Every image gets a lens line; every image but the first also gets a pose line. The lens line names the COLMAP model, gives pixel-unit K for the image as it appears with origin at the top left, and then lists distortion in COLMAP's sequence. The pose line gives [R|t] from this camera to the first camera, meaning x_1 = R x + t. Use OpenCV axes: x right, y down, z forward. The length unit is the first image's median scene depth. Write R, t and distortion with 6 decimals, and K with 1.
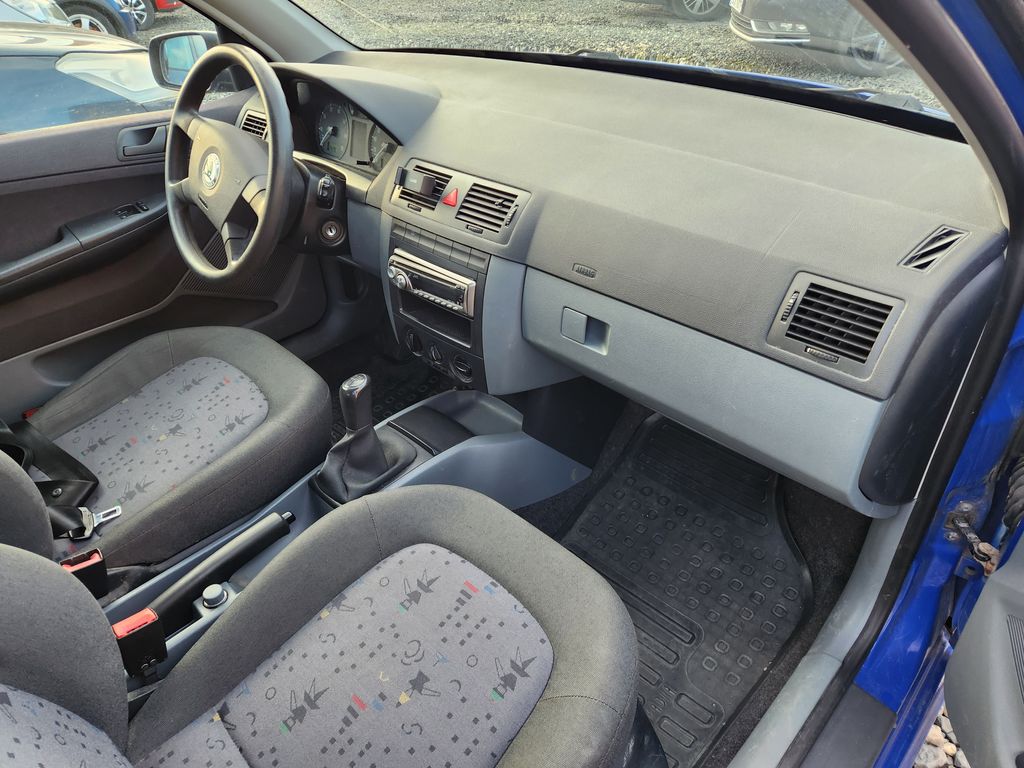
lens RADIAL K [[667.5, 0, 512.0], [0, 667.5, 384.0], [0, 0, 1]] dist [0.078227, -0.061951]
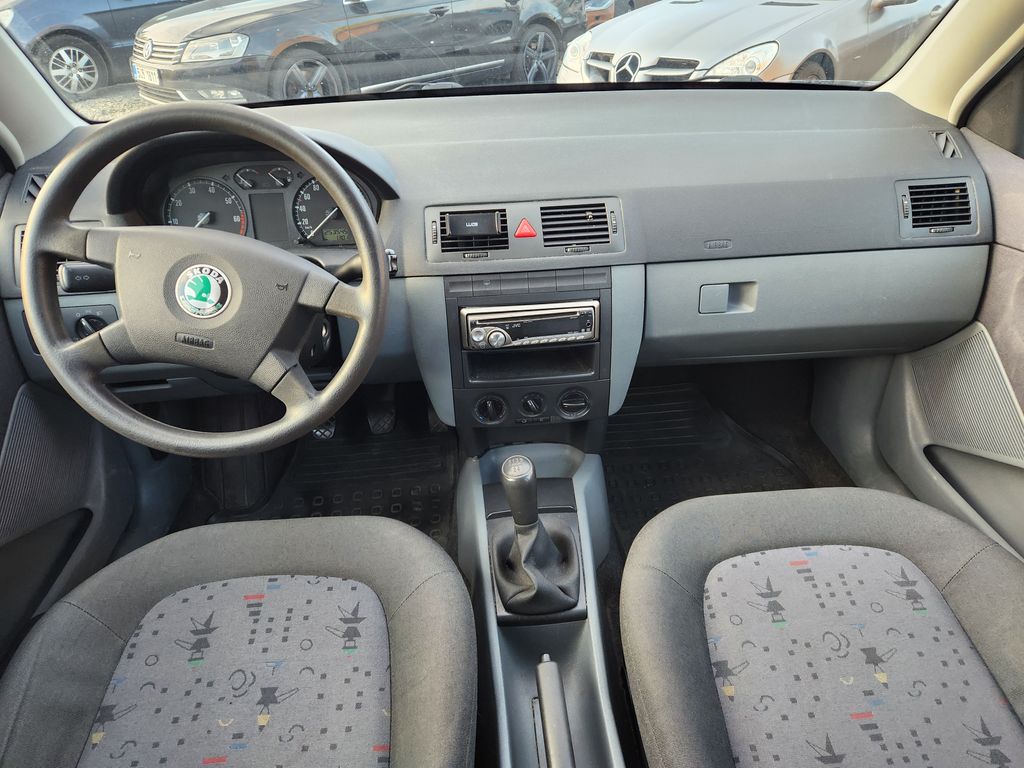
lens RADIAL K [[667.5, 0, 512.0], [0, 667.5, 384.0], [0, 0, 1]] dist [0.078227, -0.061951]
pose [[0.658476, -0.370718, 0.654964, -0.828683], [0.433700, 0.898149, 0.072338, -0.175925], [-0.615072, 0.236425, 0.752190, 0.414188]]
